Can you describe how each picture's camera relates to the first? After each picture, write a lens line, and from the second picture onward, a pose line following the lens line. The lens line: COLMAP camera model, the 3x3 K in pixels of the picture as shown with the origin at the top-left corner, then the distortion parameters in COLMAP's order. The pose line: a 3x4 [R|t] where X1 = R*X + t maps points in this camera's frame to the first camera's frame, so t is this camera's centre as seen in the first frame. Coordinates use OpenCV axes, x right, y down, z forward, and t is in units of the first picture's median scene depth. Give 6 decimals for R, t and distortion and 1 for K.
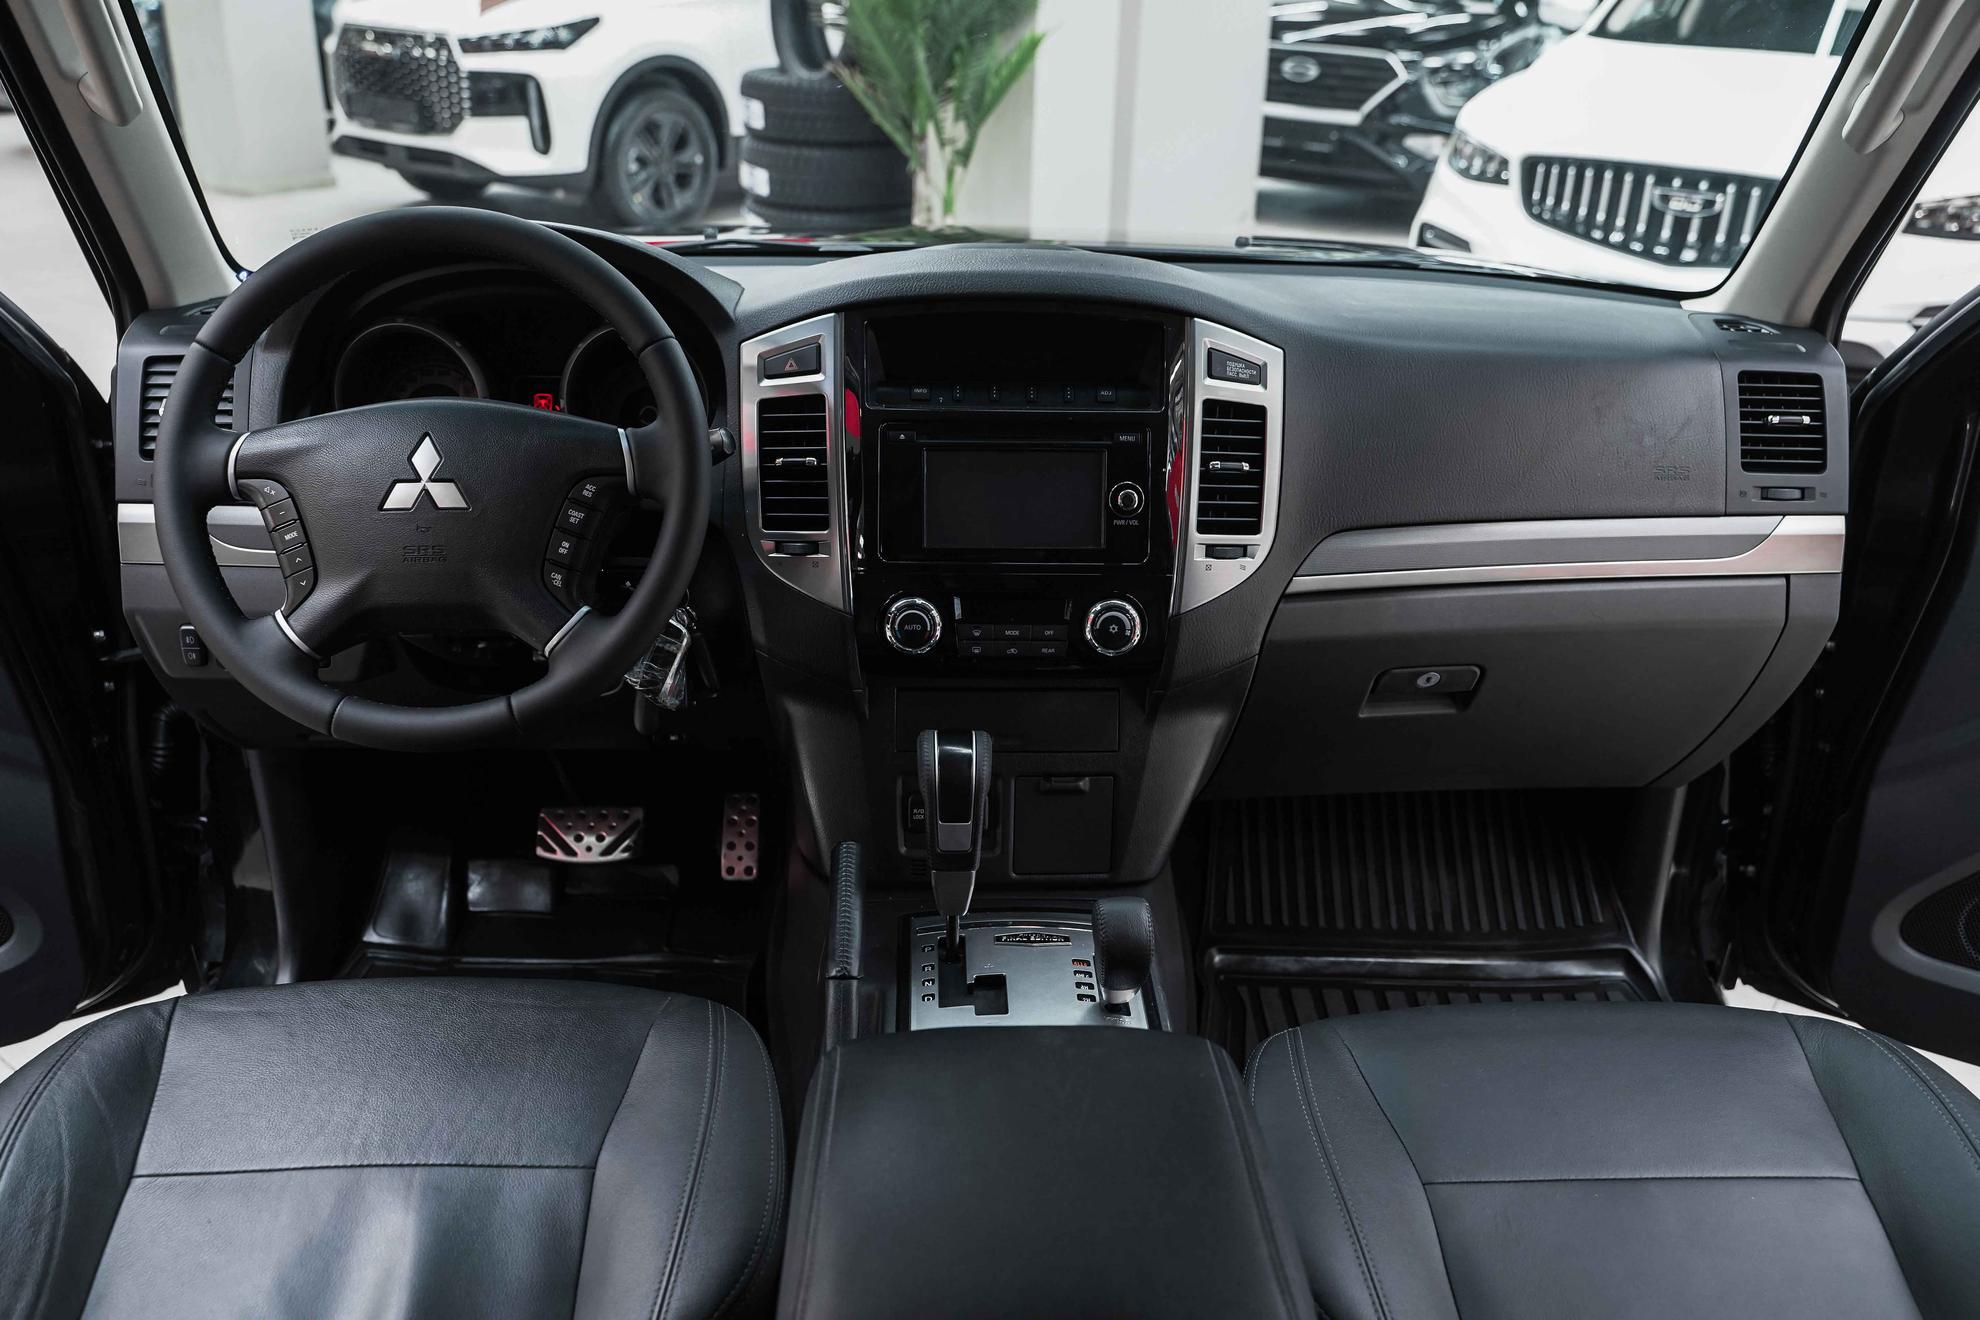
lens RADIAL K [[1620.9, 0, 996.6], [0, 1620.9, 665.0], [0, 0, 1]] dist [-0.016163, 0.012582]
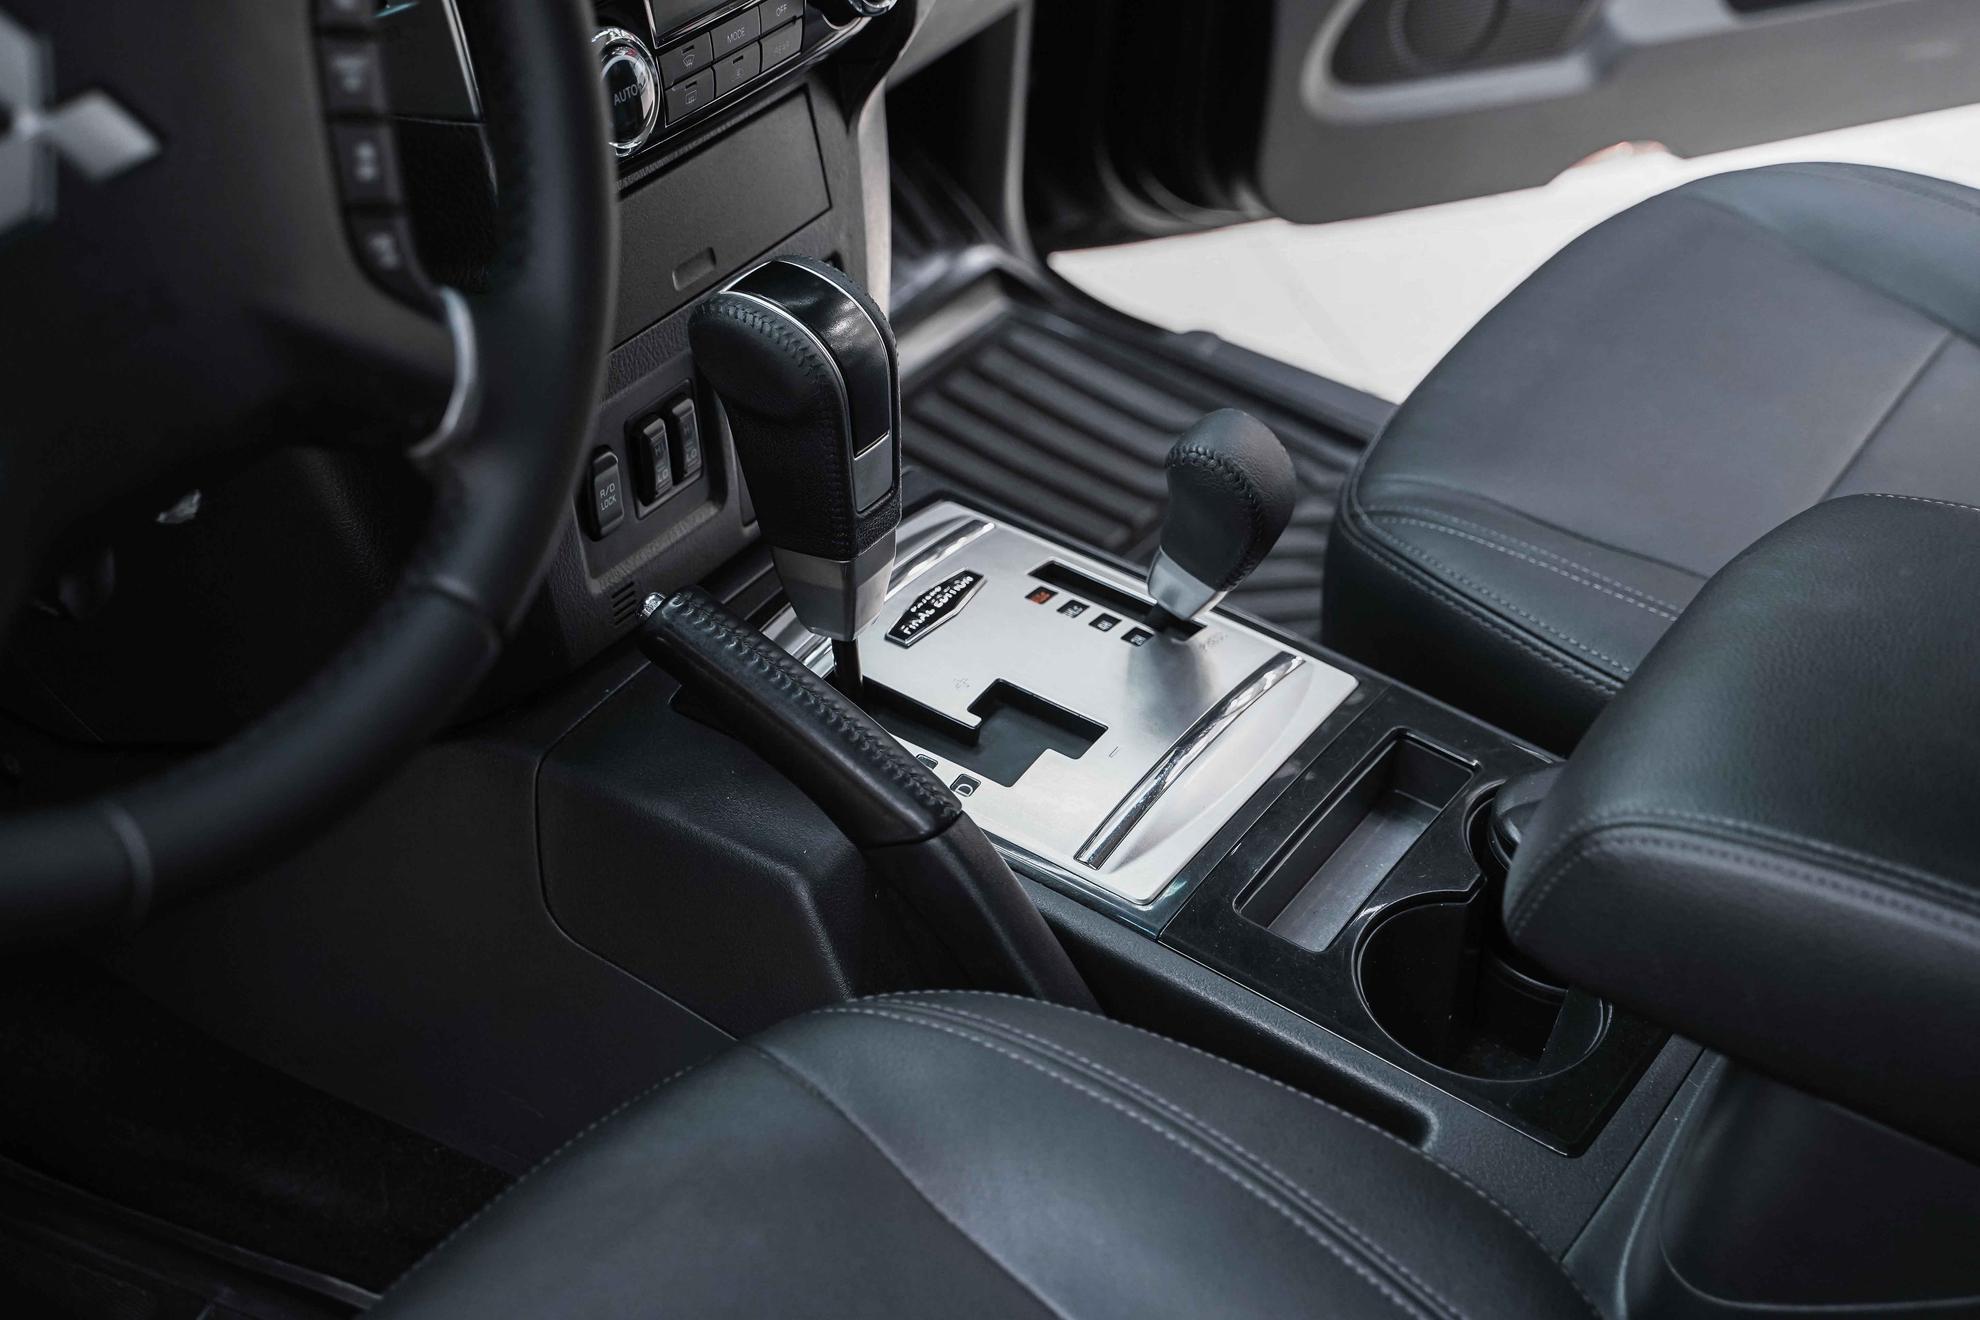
lens RADIAL K [[2954.5, 0, 988.7], [0, 2954.5, 659.1], [0, 0, 1]] dist [0.006199, 0.000000]
pose [[0.564892, -0.470560, 0.677843, -0.573664], [0.273811, 0.881813, 0.383971, -0.158336], [-0.778412, -0.031301, 0.626973, 0.386892]]
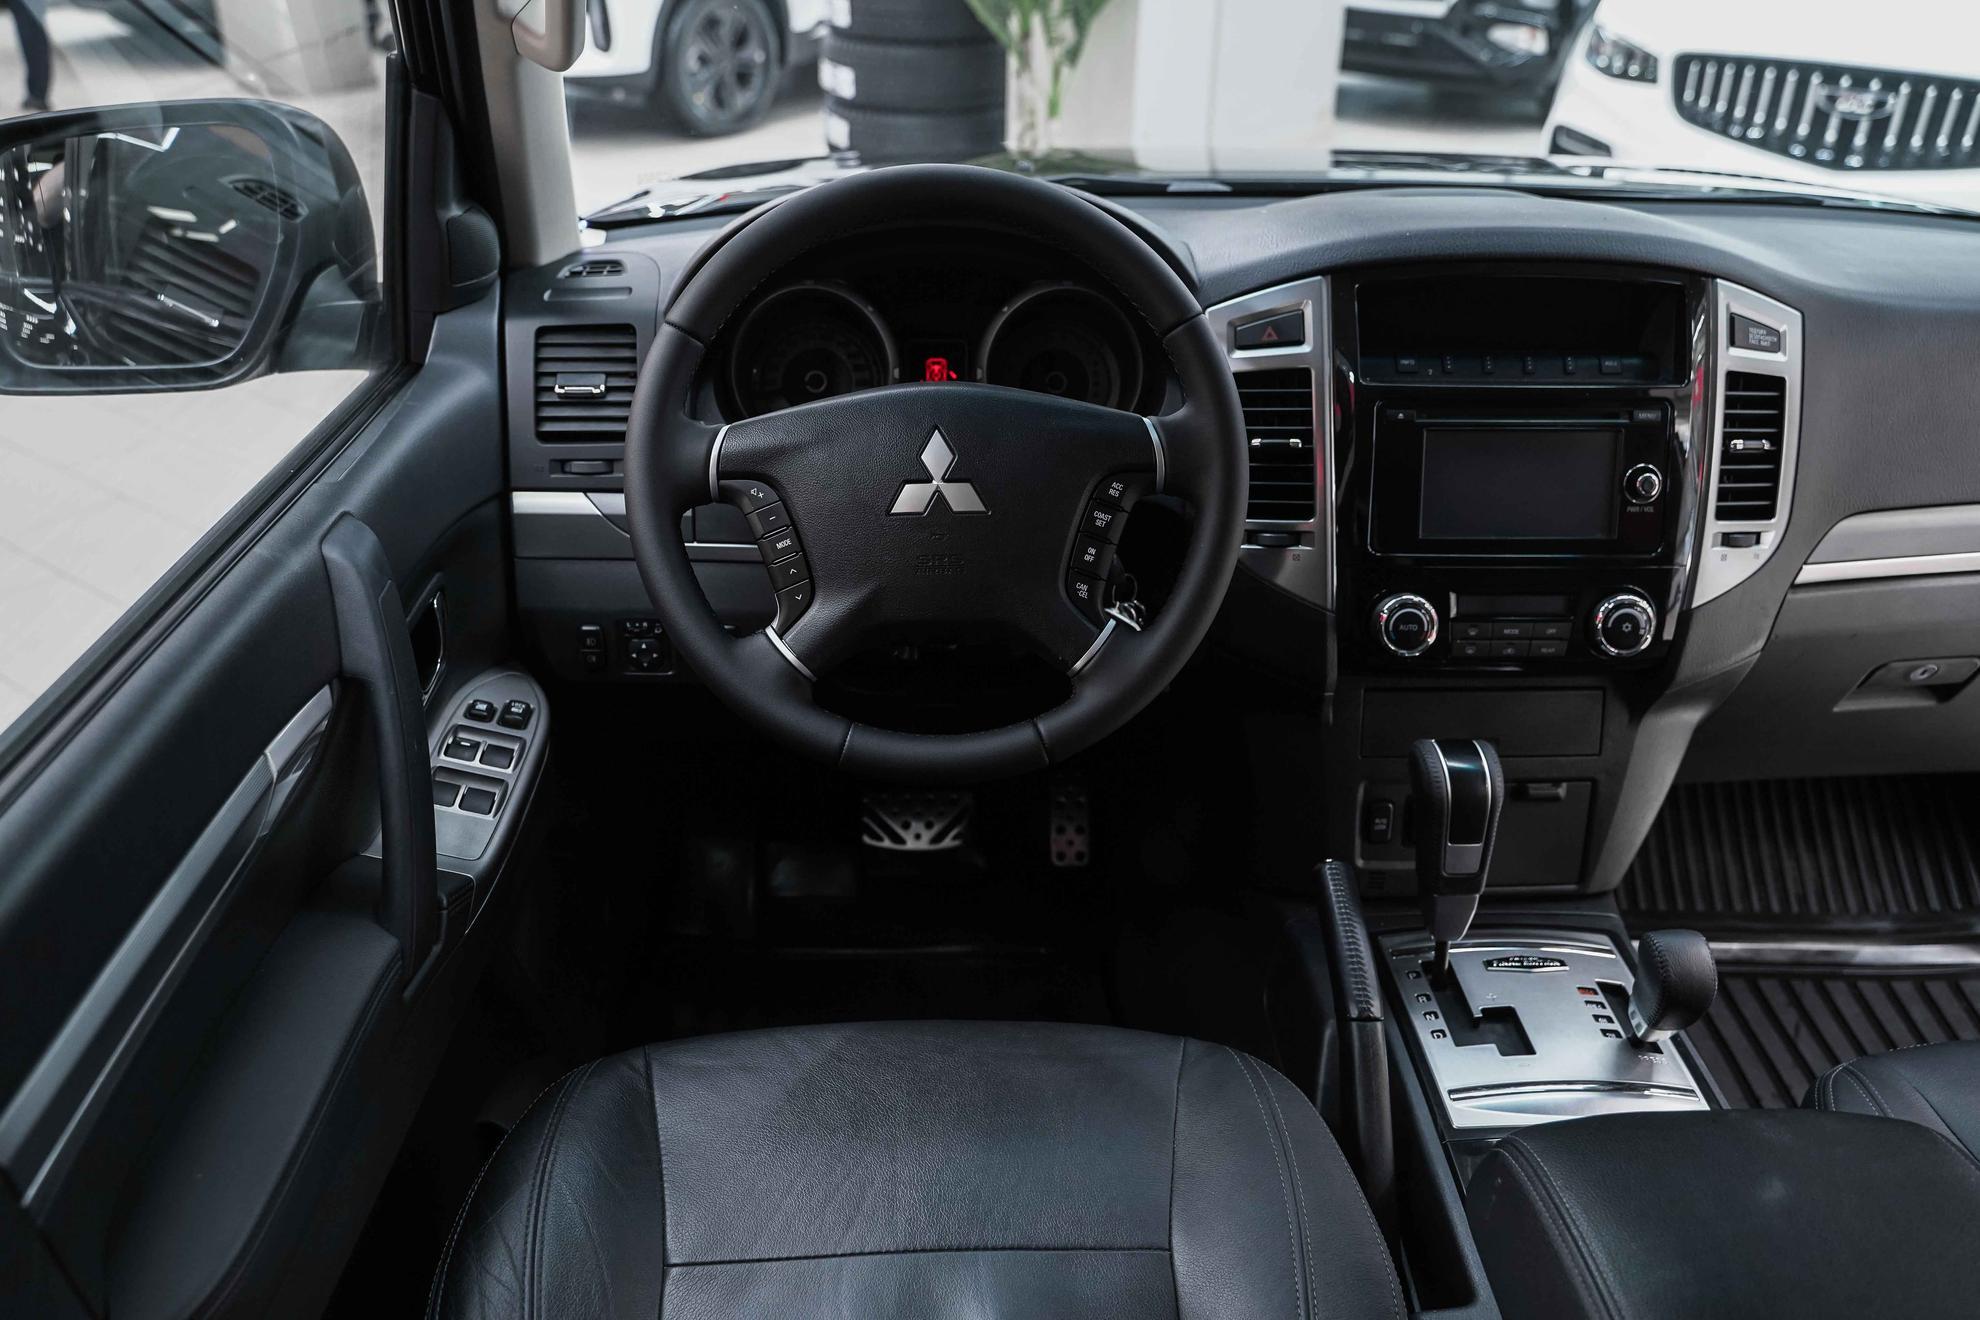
lens RADIAL K [[1620.9, 0, 990.8], [0, 1620.9, 662.8], [0, 0, 1]] dist [-0.016163, 0.012582]
pose [[0.999984, -0.005575, -0.001321, -0.265351], [0.005645, 0.998108, 0.061230, -0.056216], [0.000977, -0.061236, 0.998123, 0.088687]]
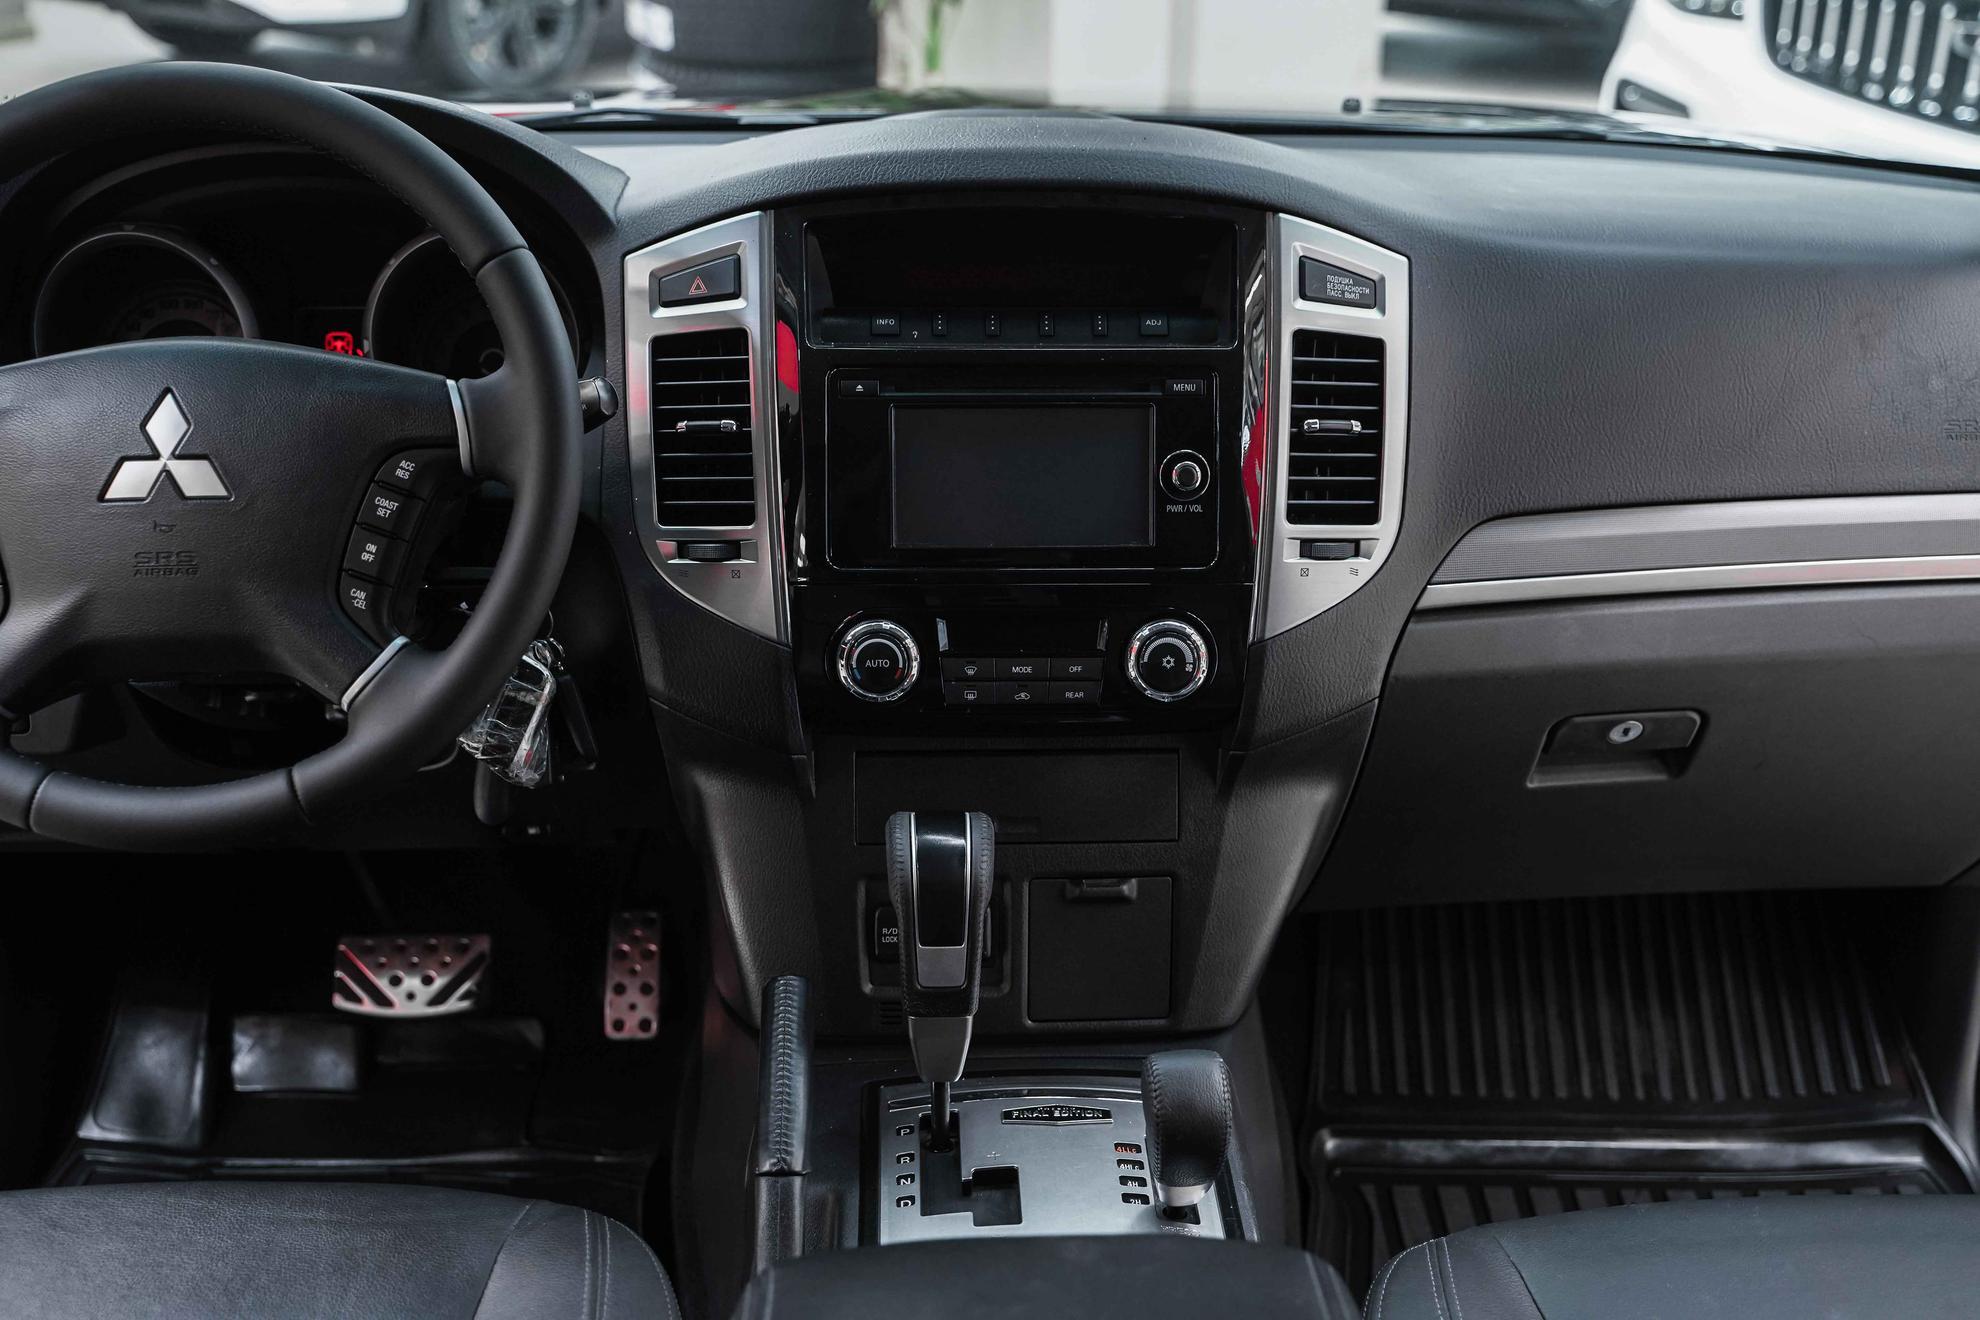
lens RADIAL K [[2376.1, 0, 1040.2], [0, 2376.1, 677.0], [0, 0, 1]] dist [-0.005073, 0.000000]
pose [[0.999870, -0.011680, 0.011160, 0.005707], [0.011925, 0.999683, -0.022193, 0.005373], [-0.010897, 0.022323, 0.999691, -0.011593]]
